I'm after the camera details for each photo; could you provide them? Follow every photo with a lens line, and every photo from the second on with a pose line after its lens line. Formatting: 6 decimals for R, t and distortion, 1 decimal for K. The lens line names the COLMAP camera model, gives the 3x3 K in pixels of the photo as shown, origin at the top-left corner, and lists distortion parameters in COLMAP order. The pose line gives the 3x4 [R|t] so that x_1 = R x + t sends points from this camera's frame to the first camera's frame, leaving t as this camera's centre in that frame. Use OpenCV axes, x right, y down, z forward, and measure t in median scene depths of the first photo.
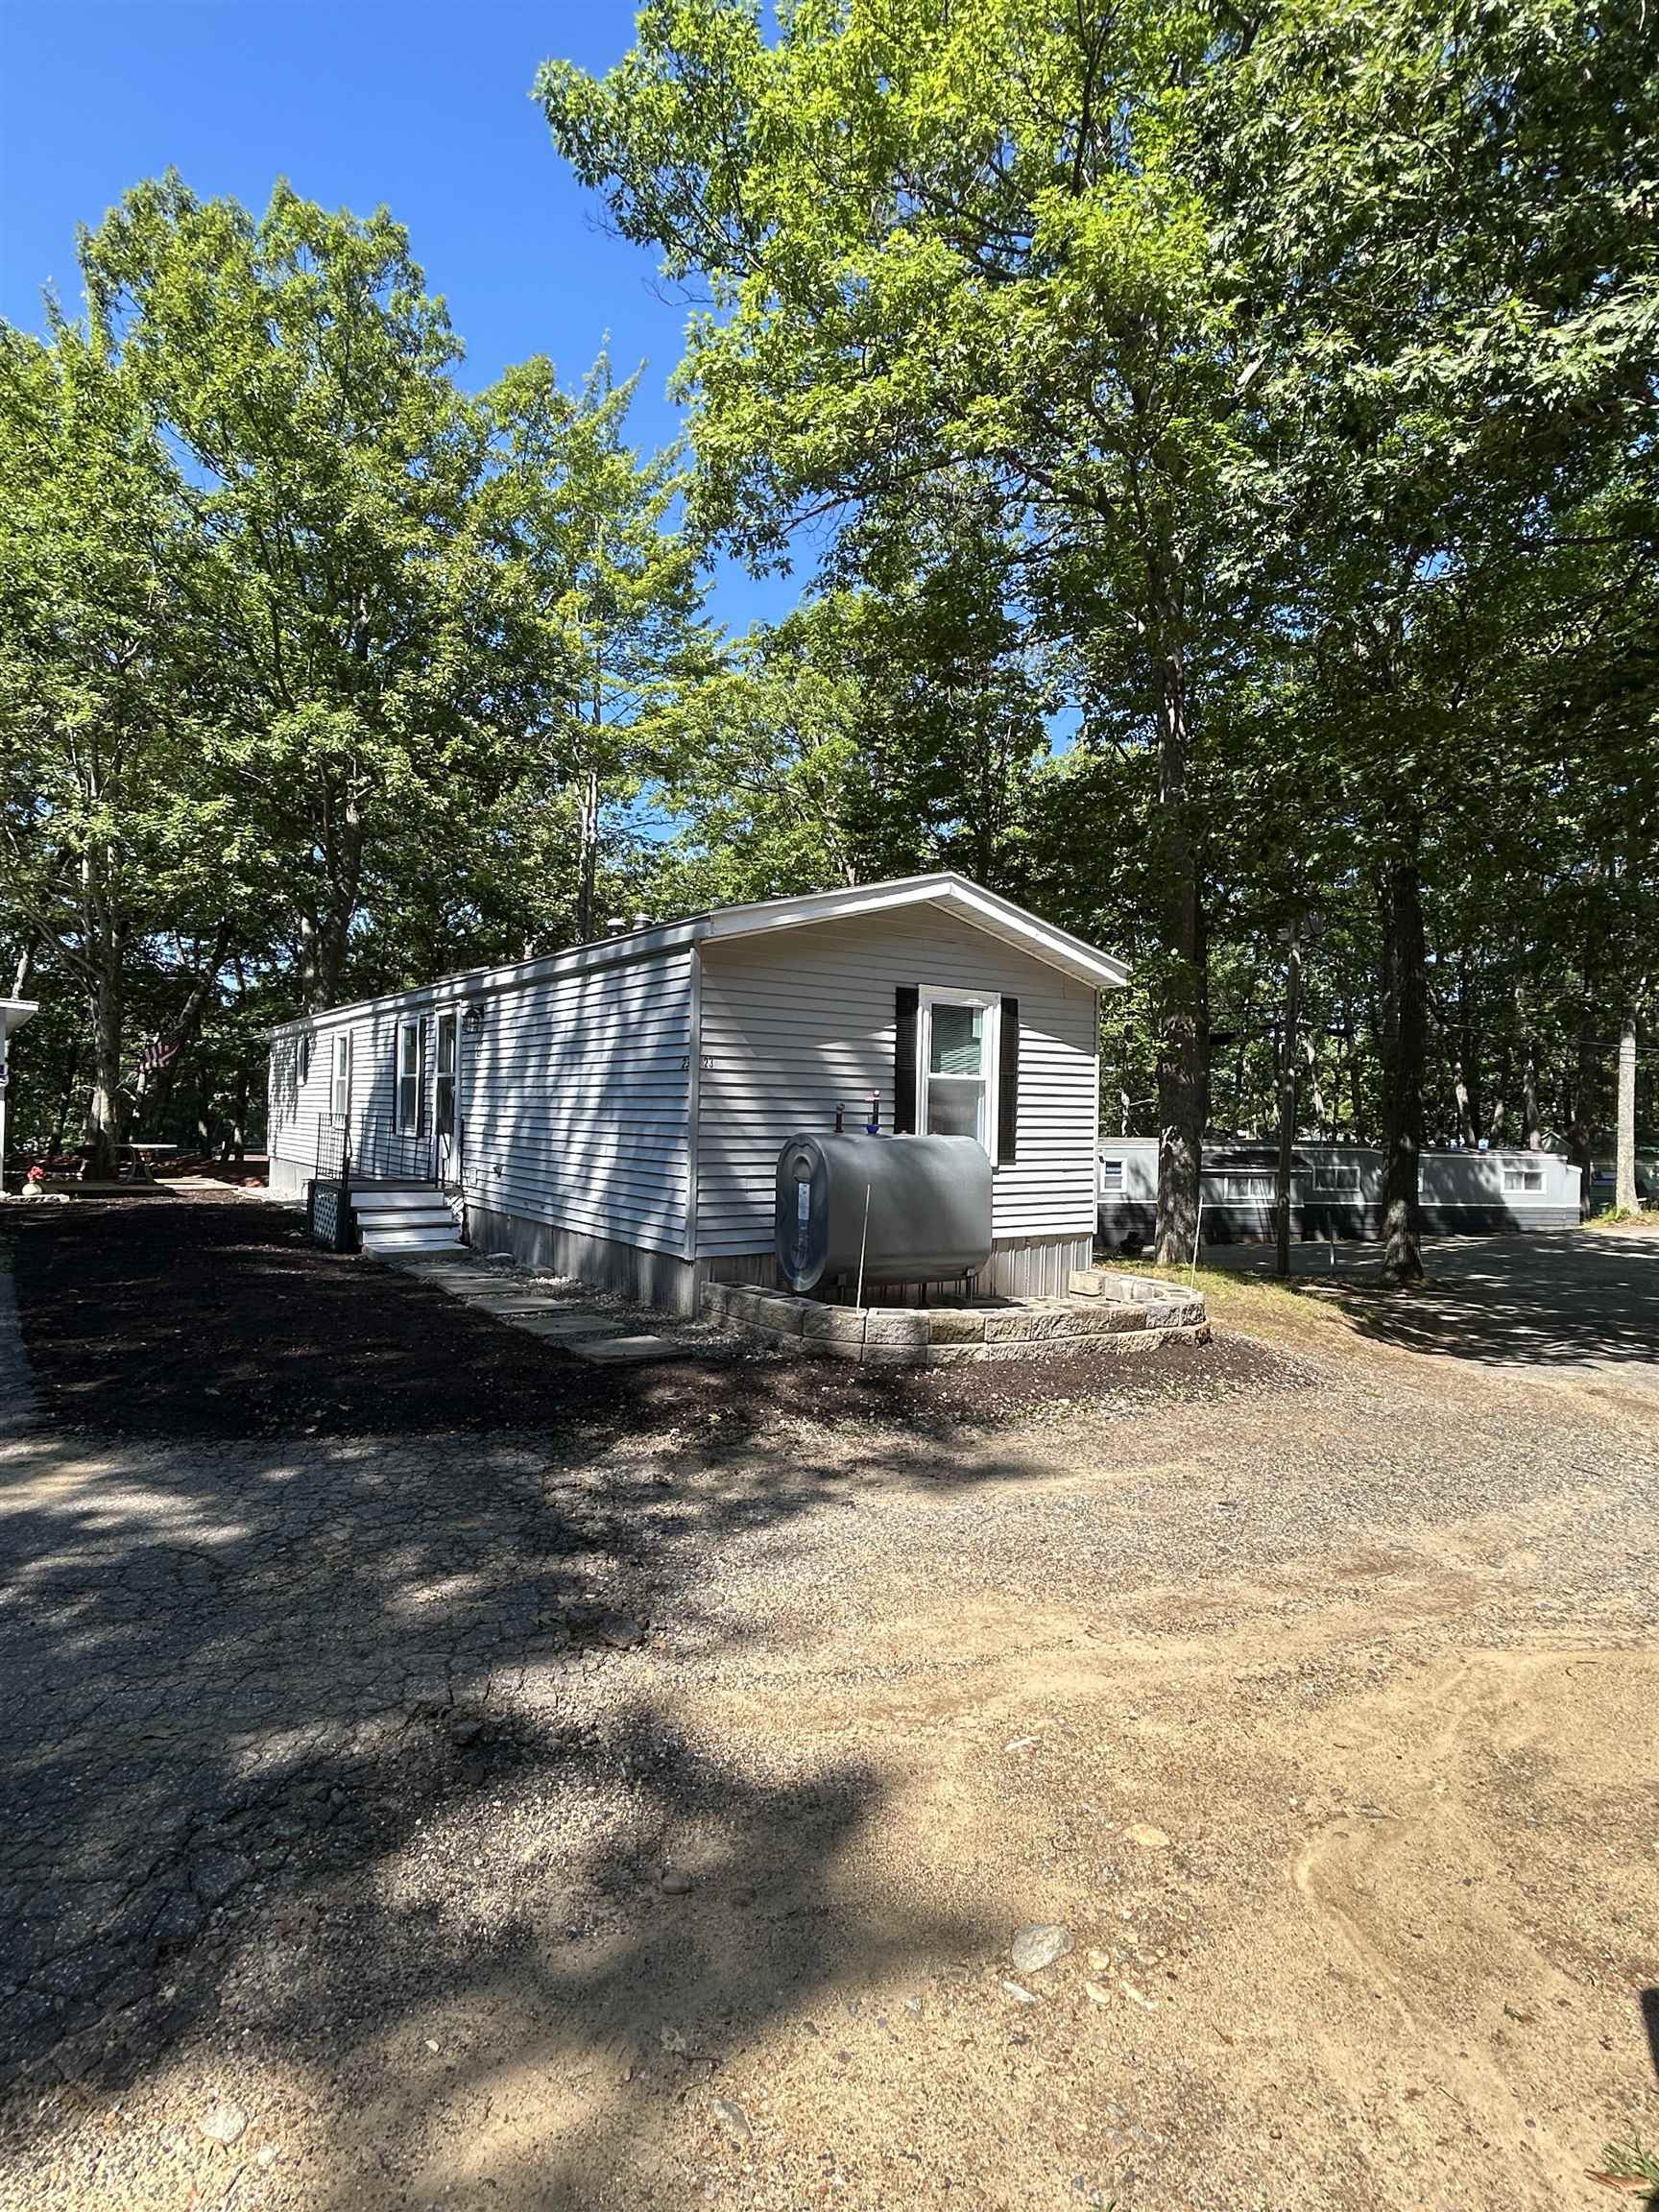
lens RADIAL K [[1153.6, 0, 829.5], [0, 1153.6, 1106.0], [0, 0, 1]] dist [0.005550, 0.000103]
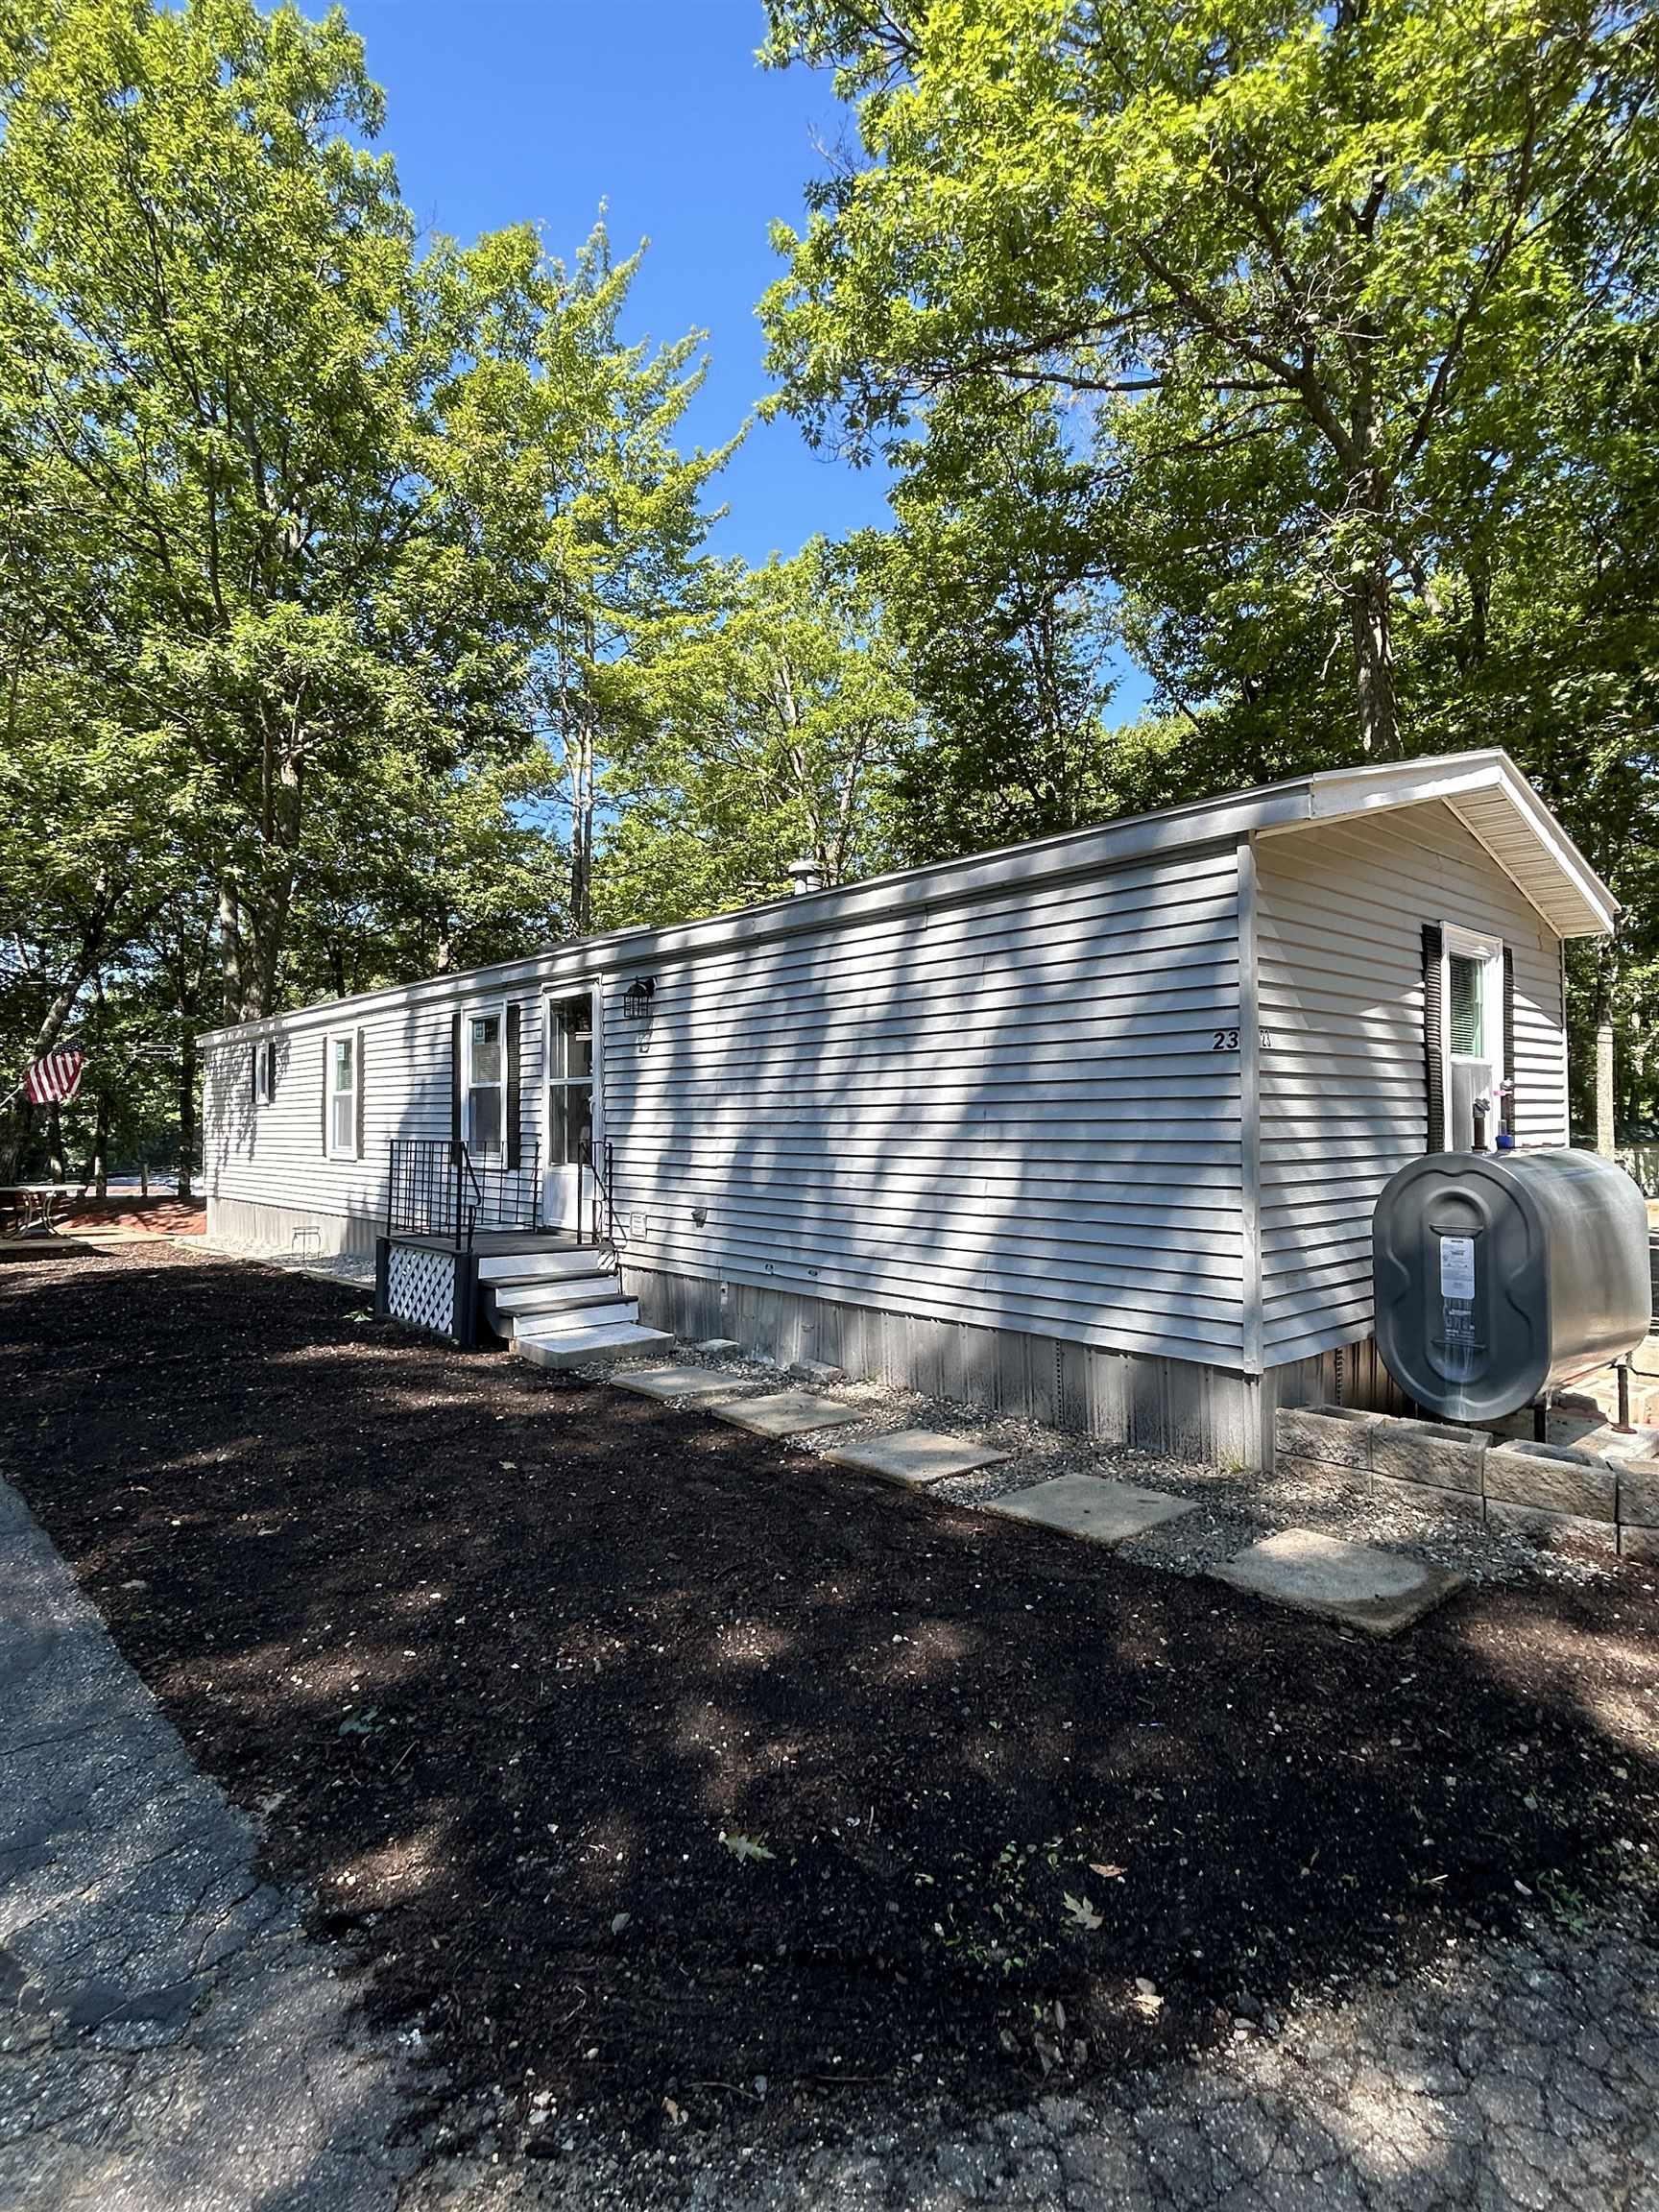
lens RADIAL K [[1139.9, 0, 829.5], [0, 1139.9, 1106.0], [0, 0, 1]] dist [0.004381, -0.001709]
pose [[0.992275, -0.024805, 0.121553, -0.291903], [0.025771, 0.999647, -0.006382, -0.003532], [-0.121352, 0.009465, 0.992564, 0.321224]]
